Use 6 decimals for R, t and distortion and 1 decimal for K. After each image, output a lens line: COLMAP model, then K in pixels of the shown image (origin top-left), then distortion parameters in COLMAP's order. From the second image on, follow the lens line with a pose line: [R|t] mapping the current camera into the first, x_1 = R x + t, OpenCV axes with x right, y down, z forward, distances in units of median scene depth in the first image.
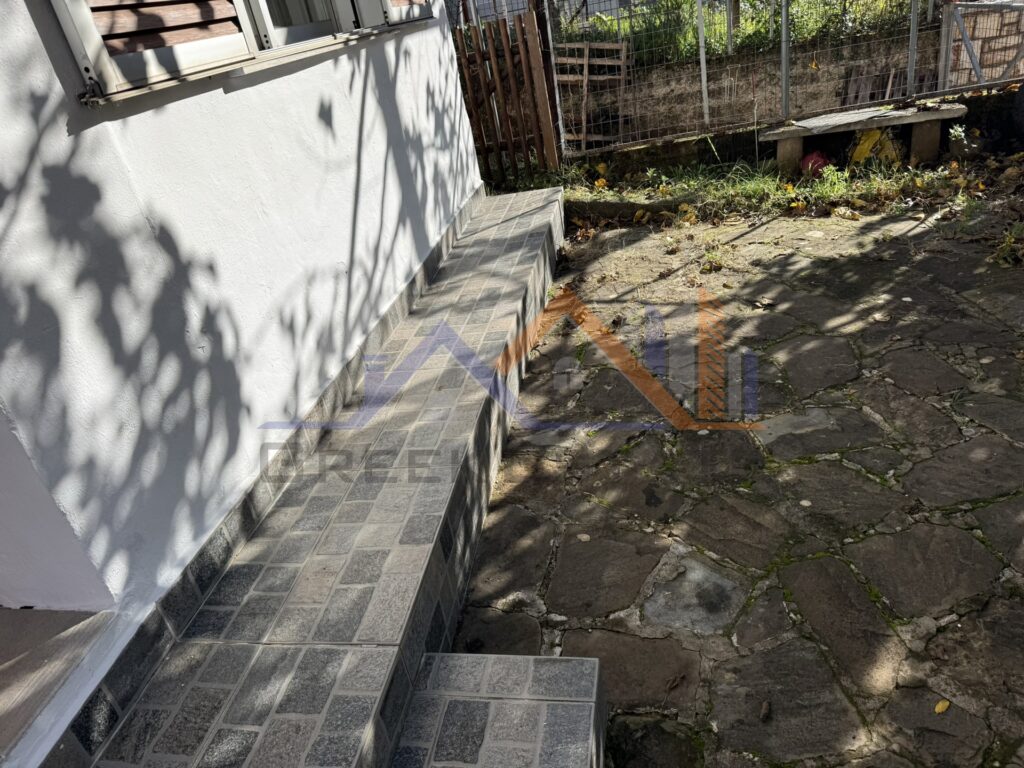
lens RADIAL K [[726.5, 0, 507.7], [0, 726.5, 391.8], [0, 0, 1]] dist [0.050306, -0.057730]
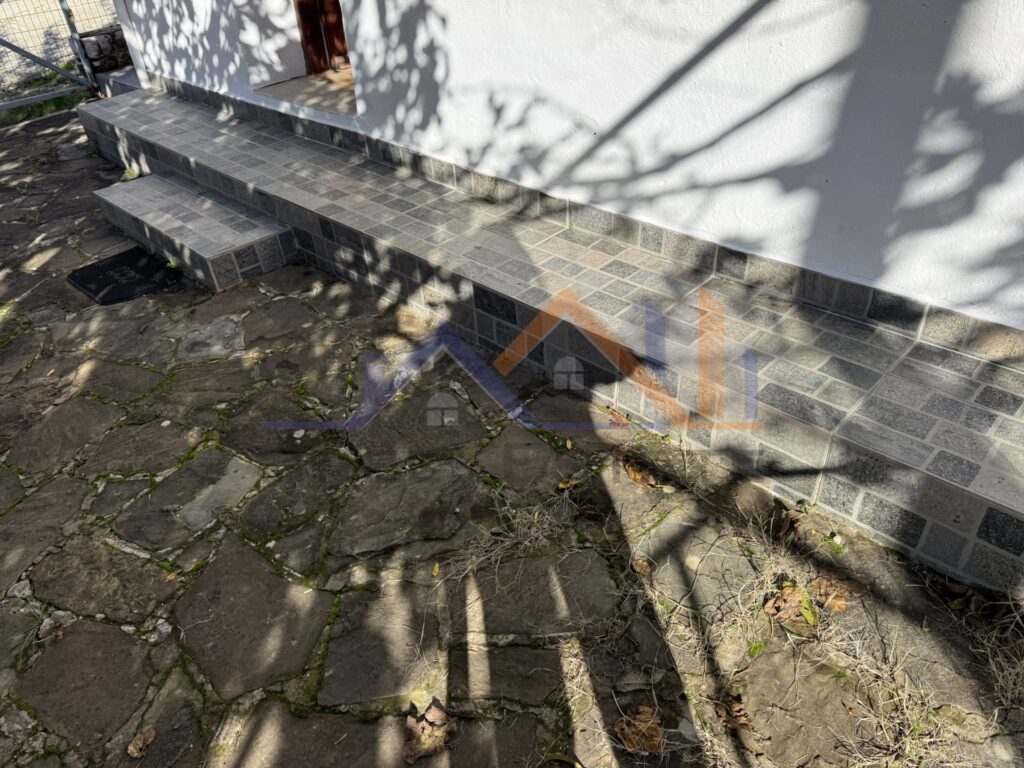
lens RADIAL K [[726.5, 0, 504.9], [0, 726.5, 381.3], [0, 0, 1]] dist [0.050306, -0.057730]
pose [[-0.564188, 0.630303, -0.533300, 0.668764], [-0.250816, 0.484553, 0.838033, -0.943976], [0.786627, 0.606569, -0.115289, 1.491690]]
